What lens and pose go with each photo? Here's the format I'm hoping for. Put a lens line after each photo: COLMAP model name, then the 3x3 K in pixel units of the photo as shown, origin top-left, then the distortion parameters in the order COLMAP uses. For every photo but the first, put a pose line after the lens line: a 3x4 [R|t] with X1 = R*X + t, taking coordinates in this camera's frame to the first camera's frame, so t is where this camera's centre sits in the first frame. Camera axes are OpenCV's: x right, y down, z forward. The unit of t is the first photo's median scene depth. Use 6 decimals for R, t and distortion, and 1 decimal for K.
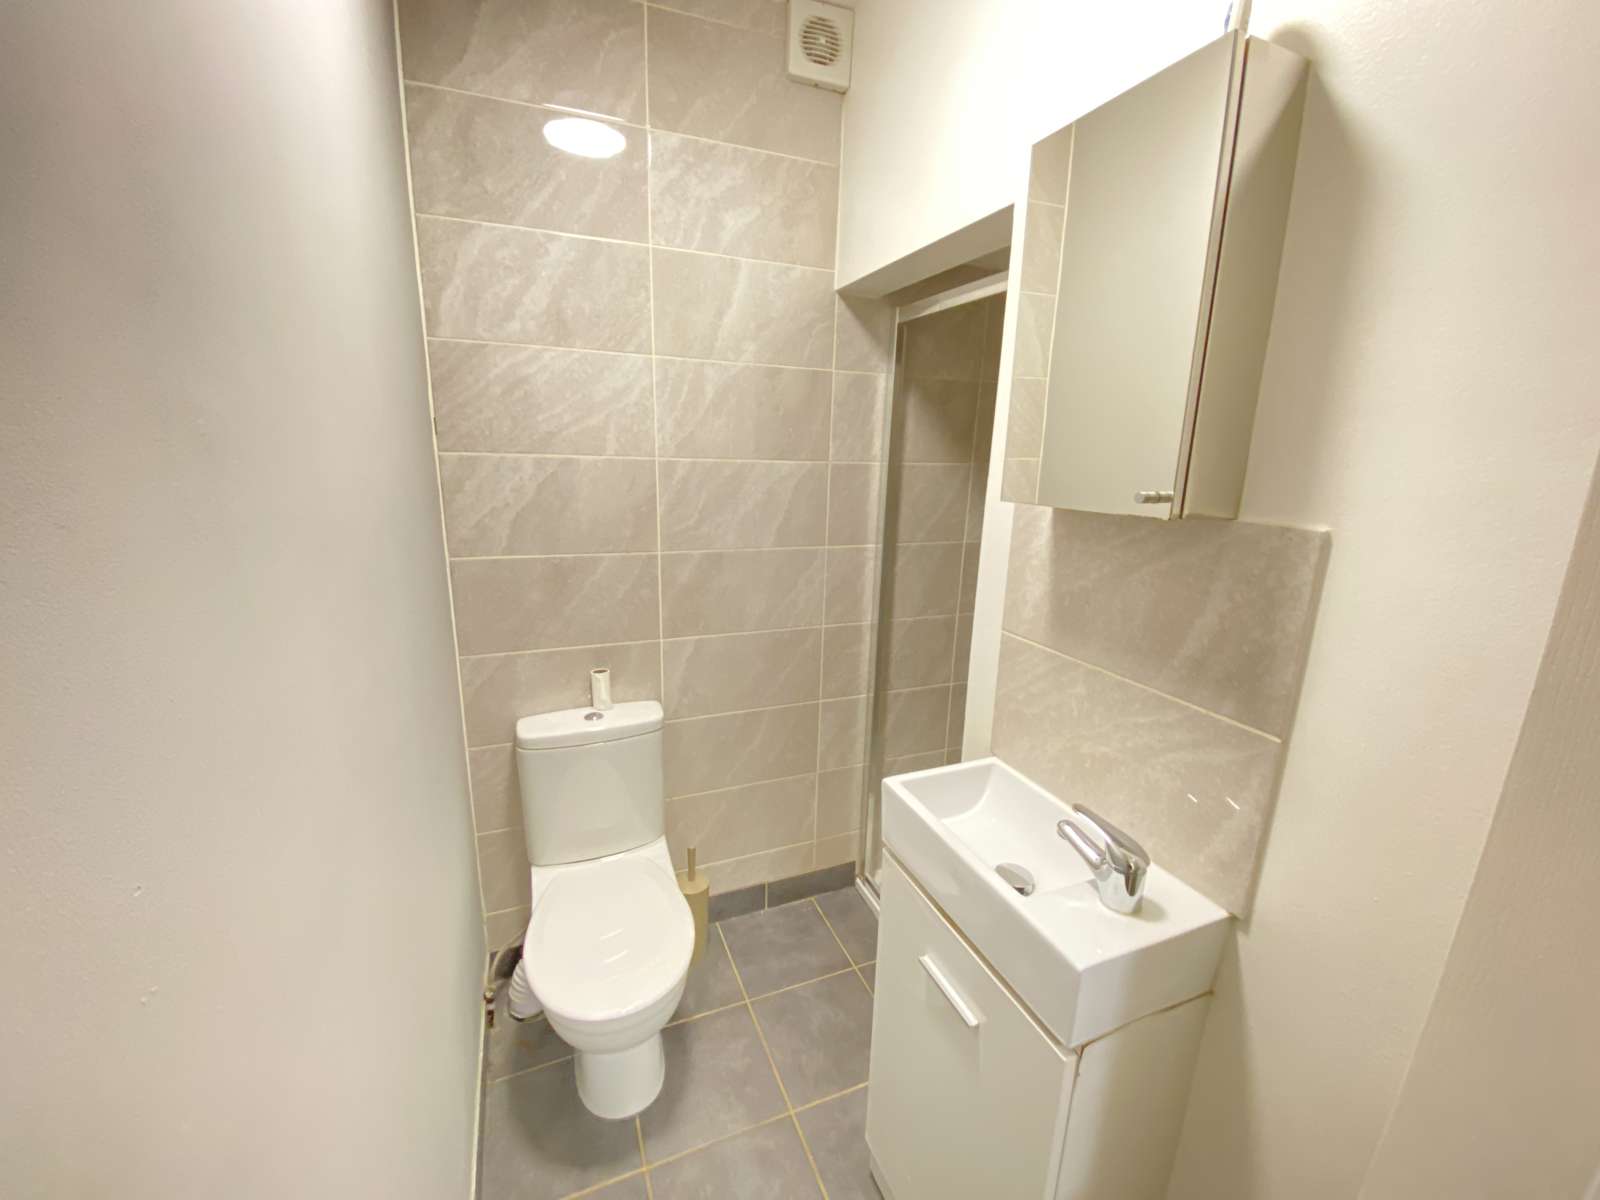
lens RADIAL K [[647.6, 0, 804.7], [0, 647.6, 600.3], [0, 0, 1]] dist [0.002053, -0.007094]
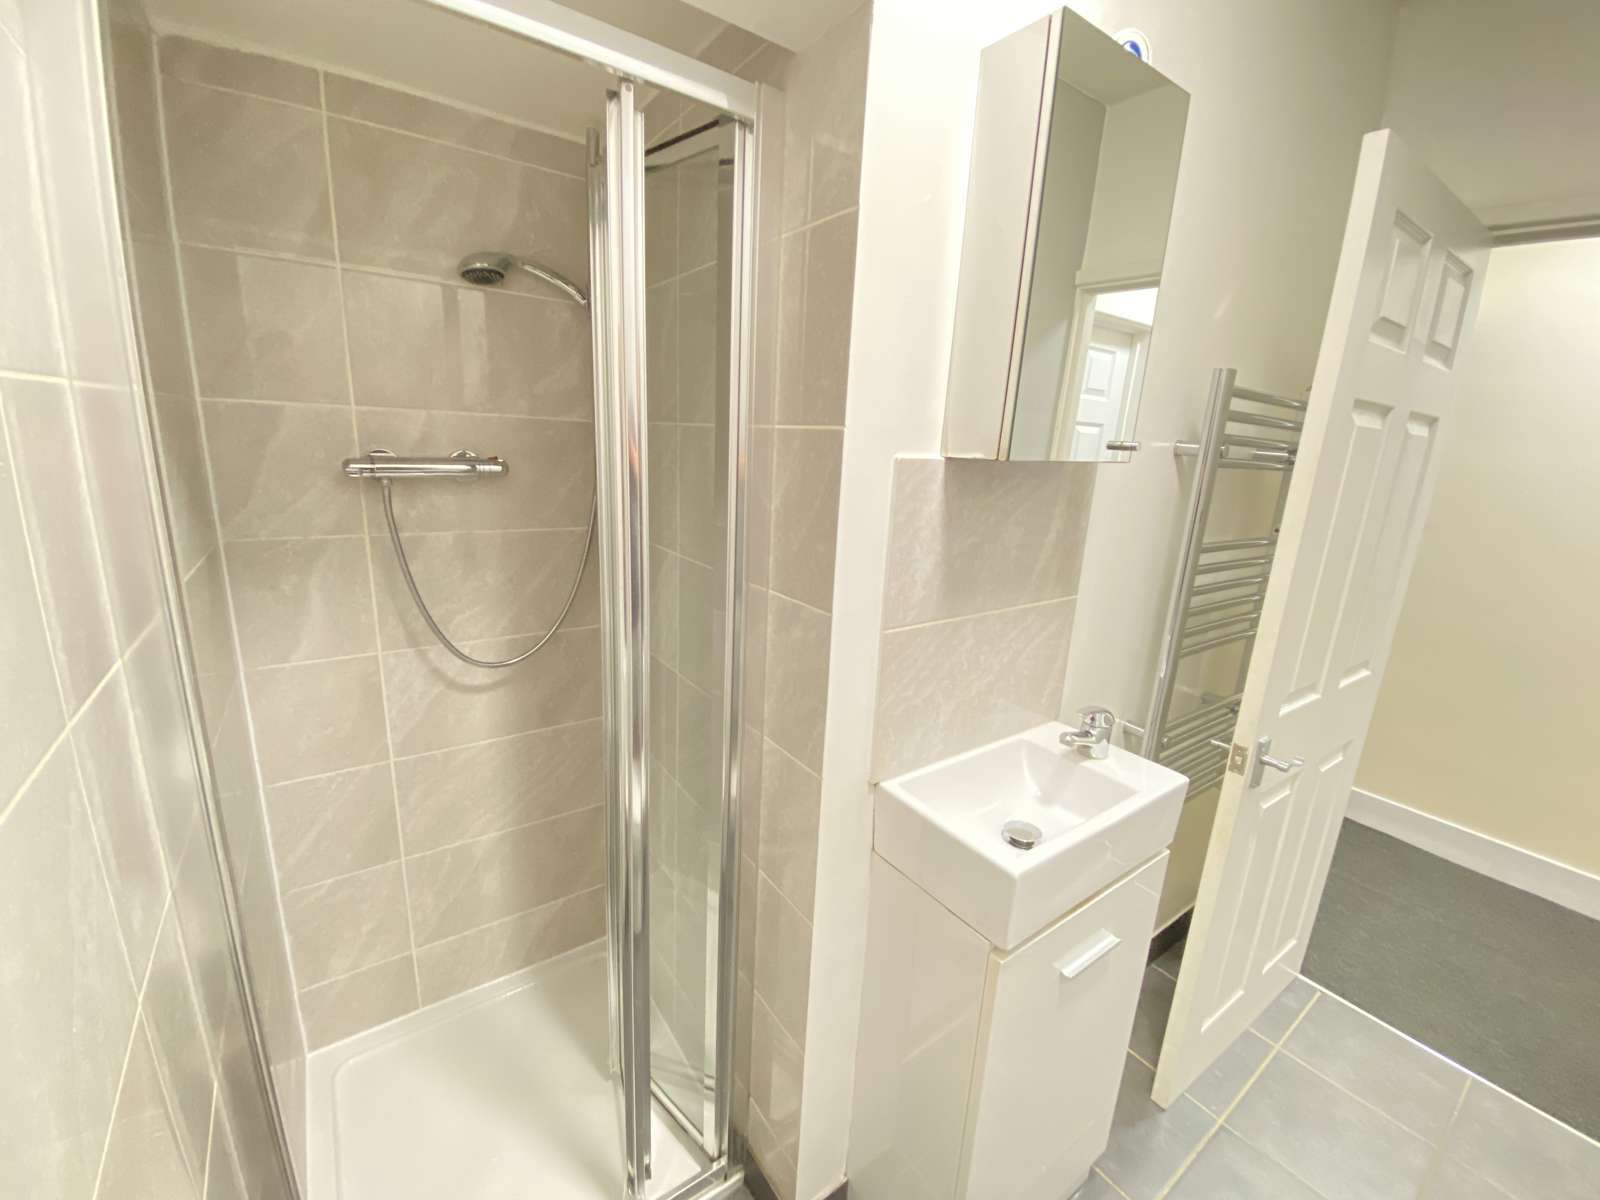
lens RADIAL K [[647.6, 0, 804.7], [0, 647.6, 600.3], [0, 0, 1]] dist [0.002053, -0.007094]
pose [[-0.226505, -0.268700, 0.936214, -0.432263], [0.174635, 0.934416, 0.310435, -0.271774], [-0.958226, 0.233811, -0.164726, 1.330259]]
